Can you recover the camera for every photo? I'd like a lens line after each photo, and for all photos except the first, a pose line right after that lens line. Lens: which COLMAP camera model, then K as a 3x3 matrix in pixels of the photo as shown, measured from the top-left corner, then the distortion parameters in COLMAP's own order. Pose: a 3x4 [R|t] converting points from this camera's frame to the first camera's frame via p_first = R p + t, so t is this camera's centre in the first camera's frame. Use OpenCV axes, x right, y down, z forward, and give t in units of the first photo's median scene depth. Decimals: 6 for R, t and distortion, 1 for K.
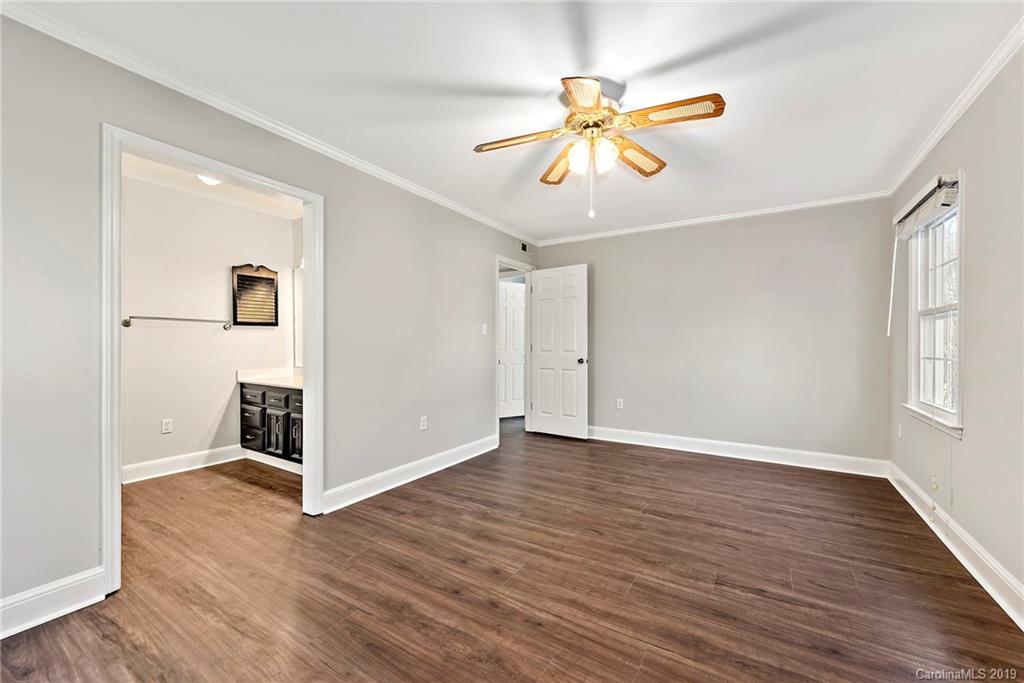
lens RADIAL K [[406.8, 0, 512.0], [0, 406.8, 341.5], [0, 0, 1]] dist [0.004168, -0.000091]
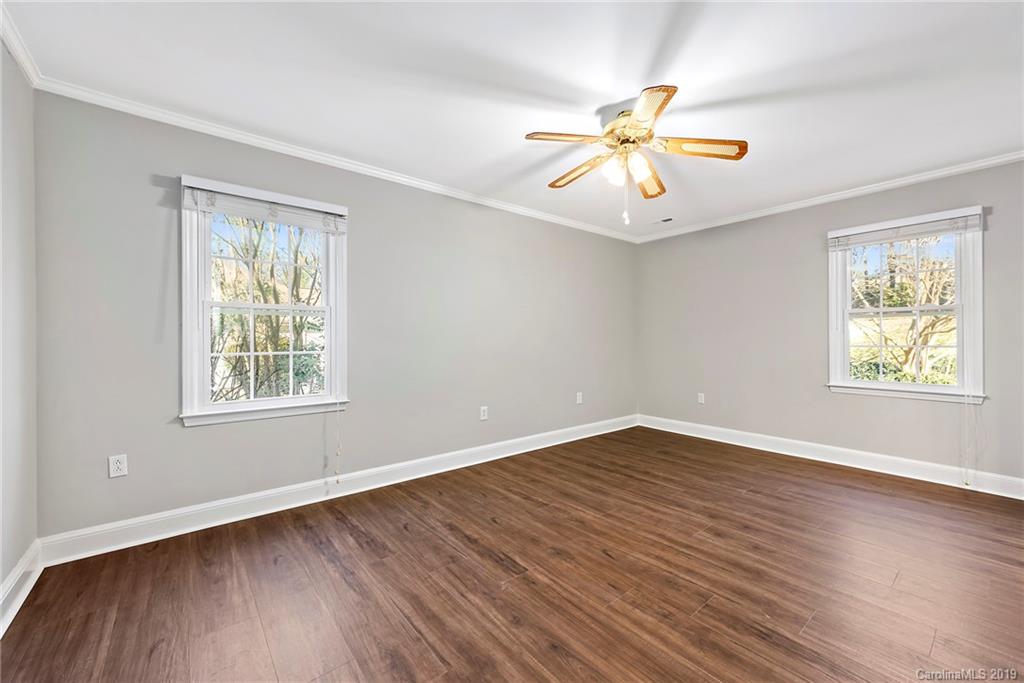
lens RADIAL K [[406.8, 0, 512.0], [0, 406.8, 341.5], [0, 0, 1]] dist [0.004168, -0.000091]
pose [[-0.947204, -0.003198, 0.320617, 0.154650], [-0.002599, 0.999994, 0.002297, 0.006802], [-0.320622, 0.001342, -0.947206, 2.372763]]
